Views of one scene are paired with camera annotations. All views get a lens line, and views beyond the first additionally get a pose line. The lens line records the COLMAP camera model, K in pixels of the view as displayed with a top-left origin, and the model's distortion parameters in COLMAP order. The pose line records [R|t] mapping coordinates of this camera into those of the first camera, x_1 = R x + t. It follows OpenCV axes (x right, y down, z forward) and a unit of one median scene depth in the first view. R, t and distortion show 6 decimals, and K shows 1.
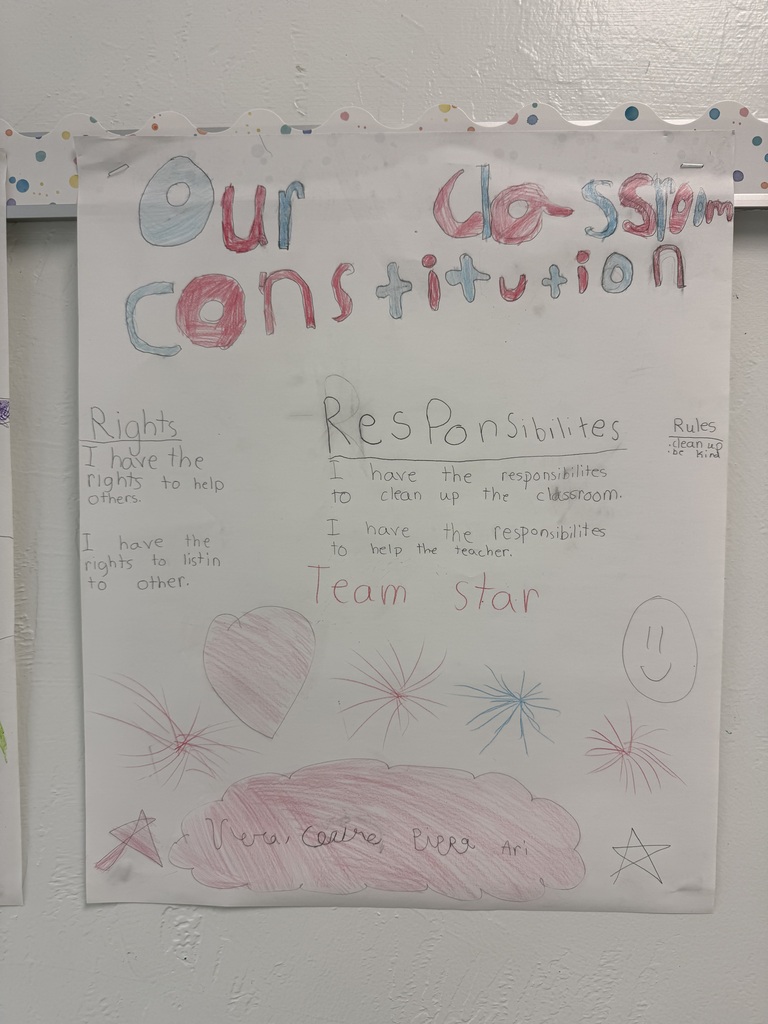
lens RADIAL K [[716.1, 0, 384.4], [0, 716.1, 505.6], [0, 0, 1]] dist [-0.010097, 0.008821]
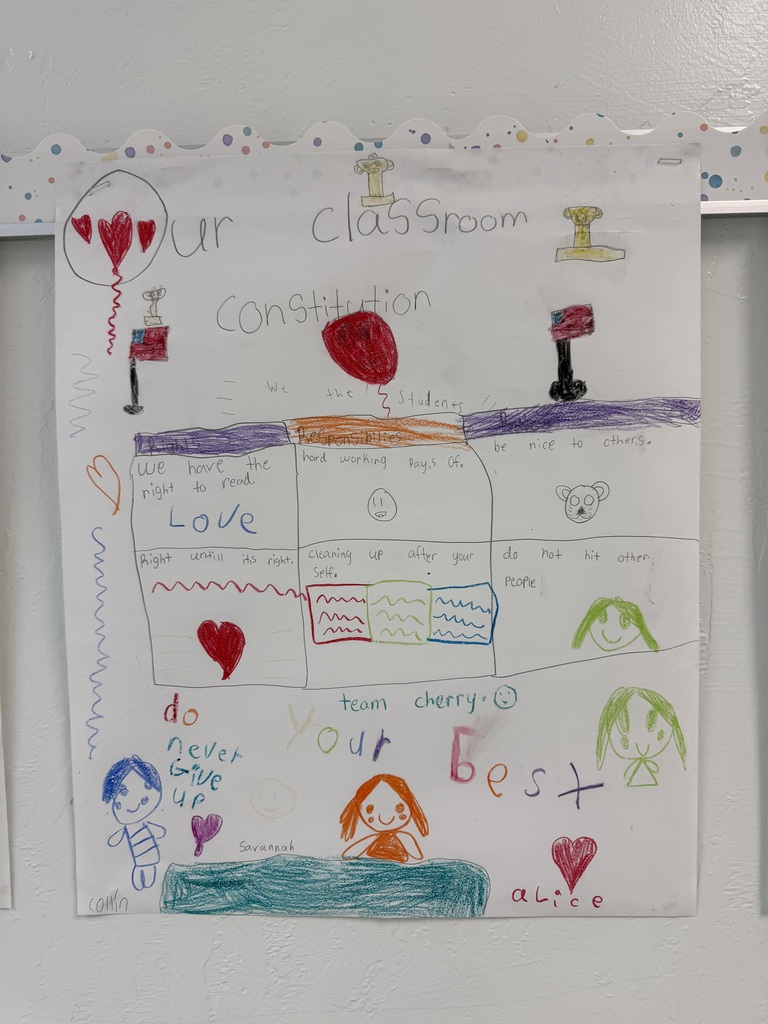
lens RADIAL K [[716.1, 0, 384.2], [0, 716.1, 515.0], [0, 0, 1]] dist [-0.010097, 0.008821]
pose [[0.999536, -0.018004, 0.024552, -0.962159], [0.018063, 0.999834, -0.002190, 0.004591], [-0.024509, 0.002632, 0.999696, 0.029509]]
